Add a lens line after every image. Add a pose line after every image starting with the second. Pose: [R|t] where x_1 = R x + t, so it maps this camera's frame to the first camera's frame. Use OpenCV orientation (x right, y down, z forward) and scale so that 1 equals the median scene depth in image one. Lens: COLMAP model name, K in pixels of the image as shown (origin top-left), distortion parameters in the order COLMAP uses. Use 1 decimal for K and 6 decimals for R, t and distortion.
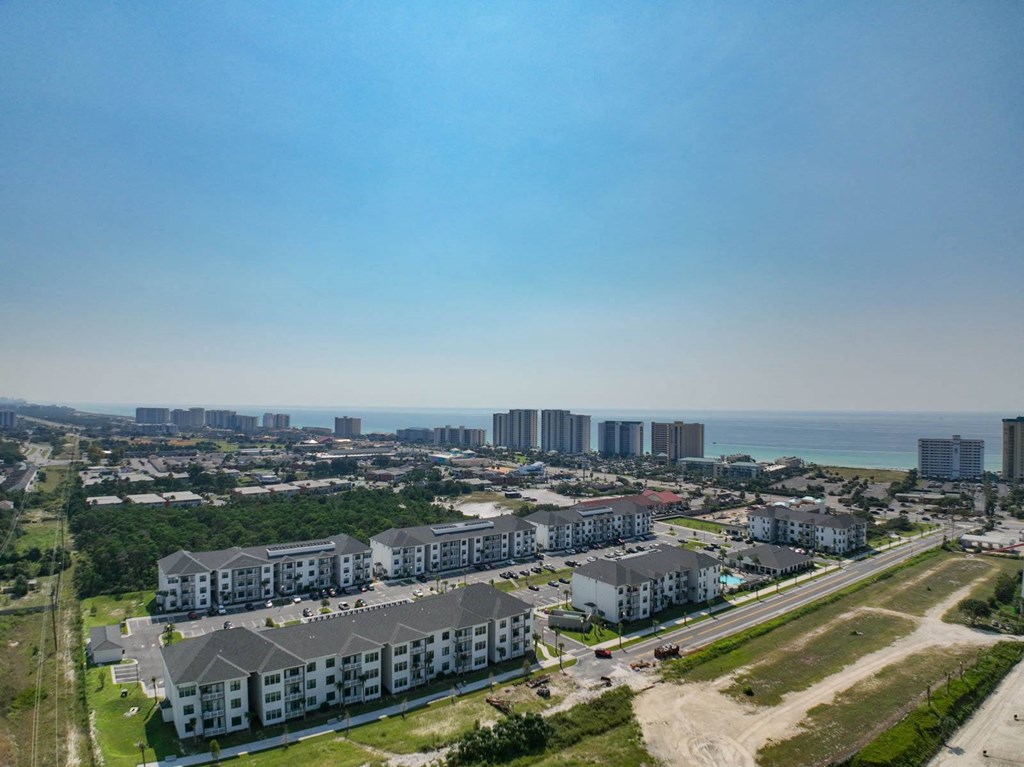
lens RADIAL K [[608.0, 0, 512.0], [0, 608.0, 383.5], [0, 0, 1]] dist [-0.000290, -0.104896]
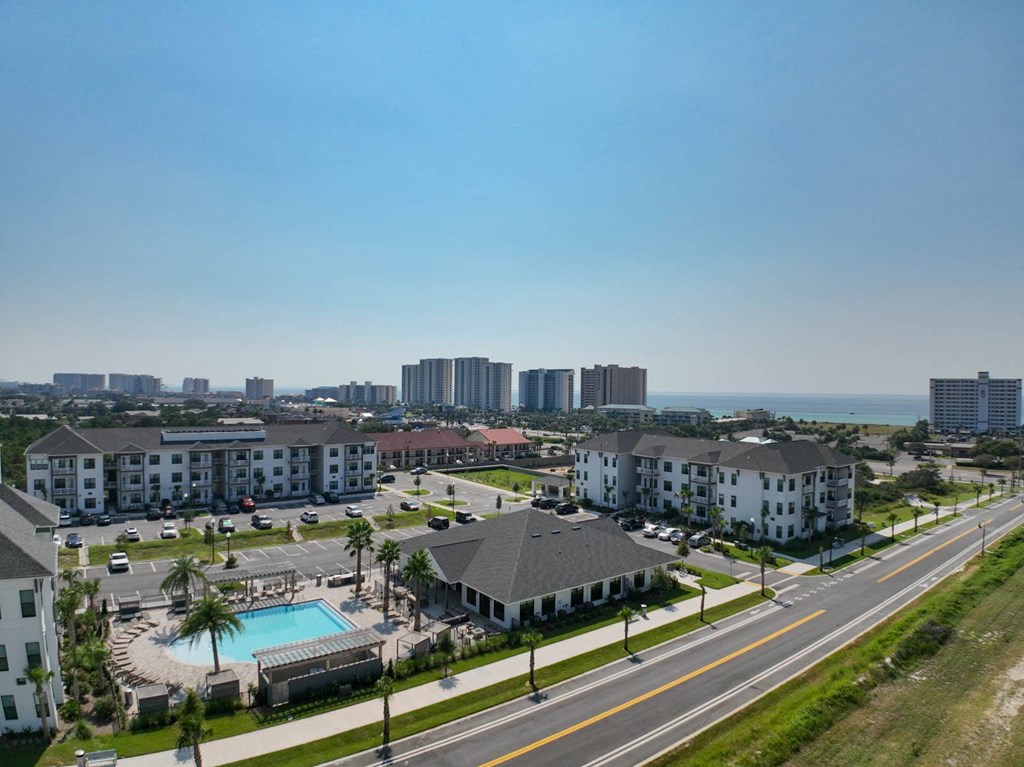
lens RADIAL K [[608.0, 0, 512.0], [0, 608.0, 383.5], [0, 0, 1]] dist [-0.000290, -0.104896]
pose [[0.999922, 0.005427, 0.011254, 0.349064], [-0.005742, 0.999587, 0.028163, 0.163529], [-0.011097, -0.028226, 0.999540, 0.587306]]
